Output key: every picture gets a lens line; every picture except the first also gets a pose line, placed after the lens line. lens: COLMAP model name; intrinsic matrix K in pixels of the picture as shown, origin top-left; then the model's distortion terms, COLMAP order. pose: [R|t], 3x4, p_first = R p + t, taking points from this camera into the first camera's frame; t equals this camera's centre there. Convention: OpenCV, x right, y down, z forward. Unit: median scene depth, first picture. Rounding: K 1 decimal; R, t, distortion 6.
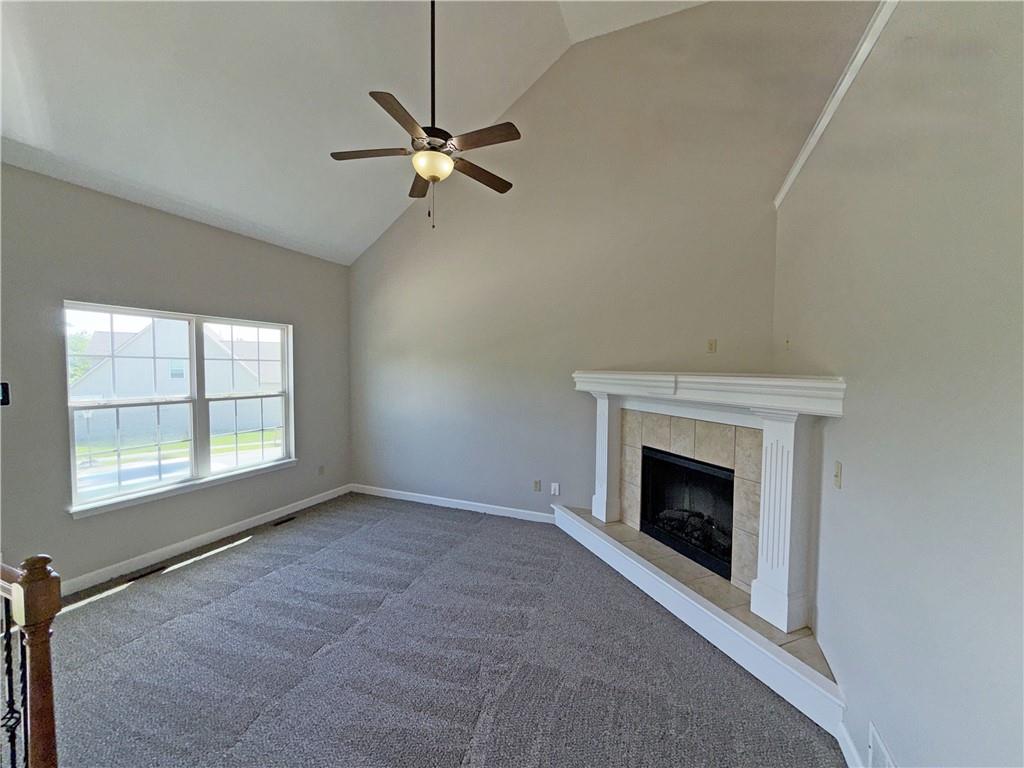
lens RADIAL K [[411.1, 0, 514.5], [0, 411.1, 386.9], [0, 0, 1]] dist [0.002013, -0.000053]
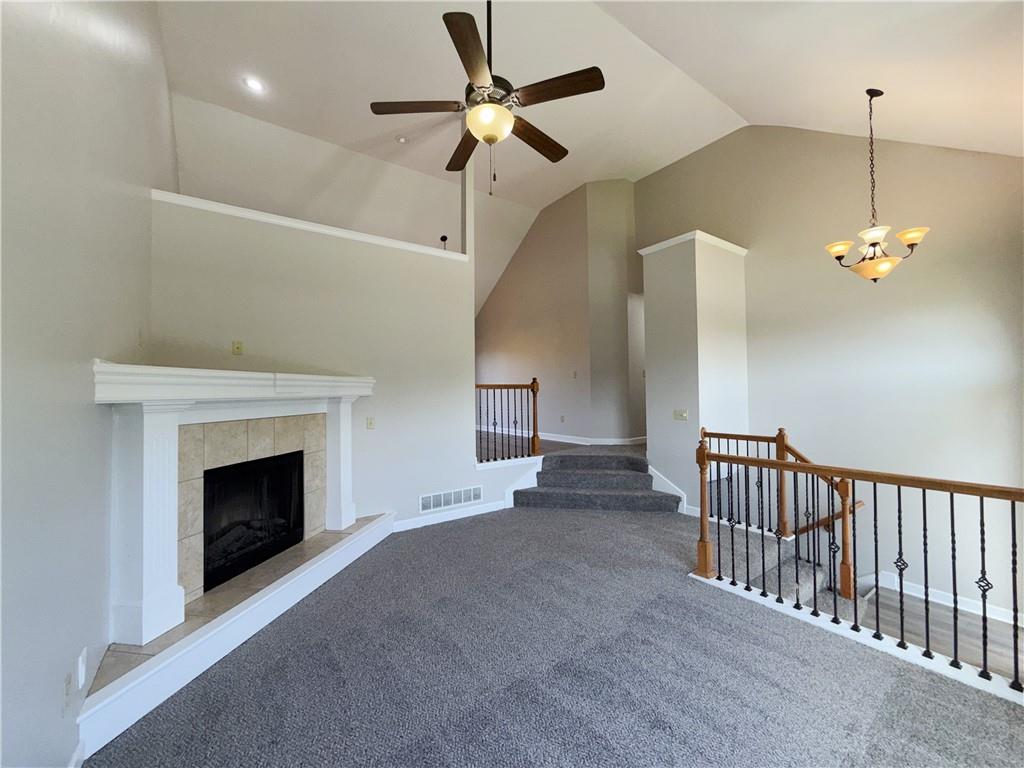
lens RADIAL K [[411.1, 0, 516.5], [0, 411.1, 386.5], [0, 0, 1]] dist [0.002013, -0.000053]
pose [[-0.860371, 0.012329, 0.509519, -0.603197], [0.033004, 0.998957, 0.031558, -0.010972], [-0.508598, 0.043968, -0.859881, 1.534729]]
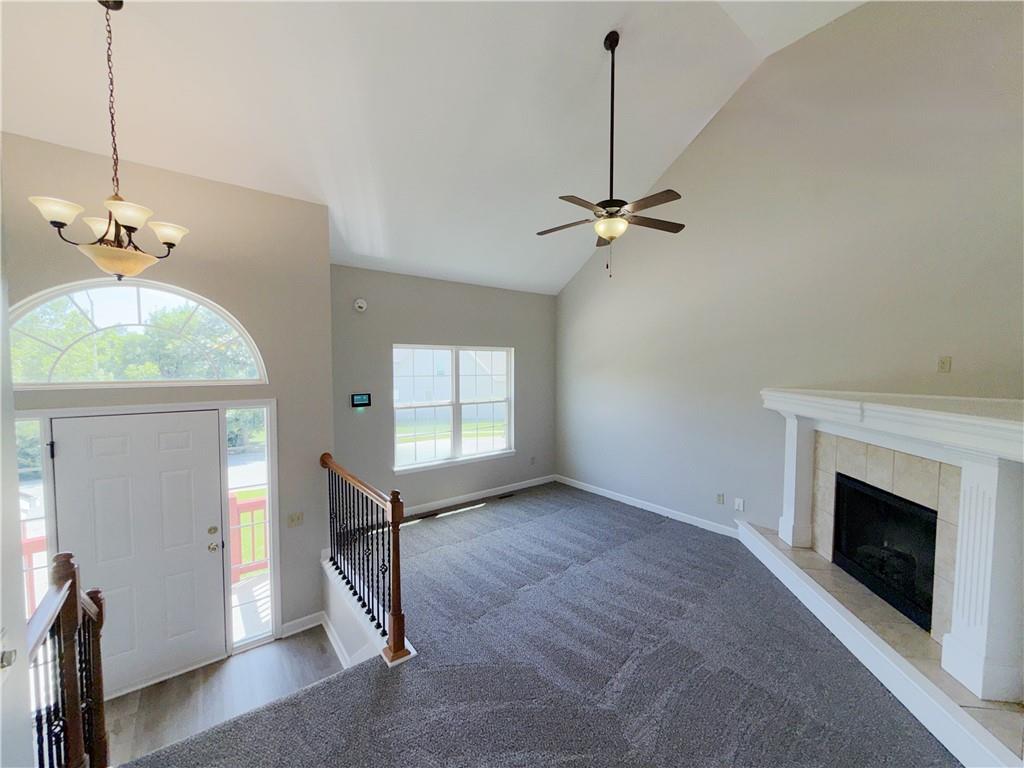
lens RADIAL K [[411.1, 0, 512.4], [0, 411.1, 388.5], [0, 0, 1]] dist [0.002013, -0.000053]
pose [[0.871378, 0.019781, -0.490213, 0.142479], [-0.015807, 0.999800, 0.012246, -0.054136], [0.490357, -0.002922, 0.871517, -0.205191]]
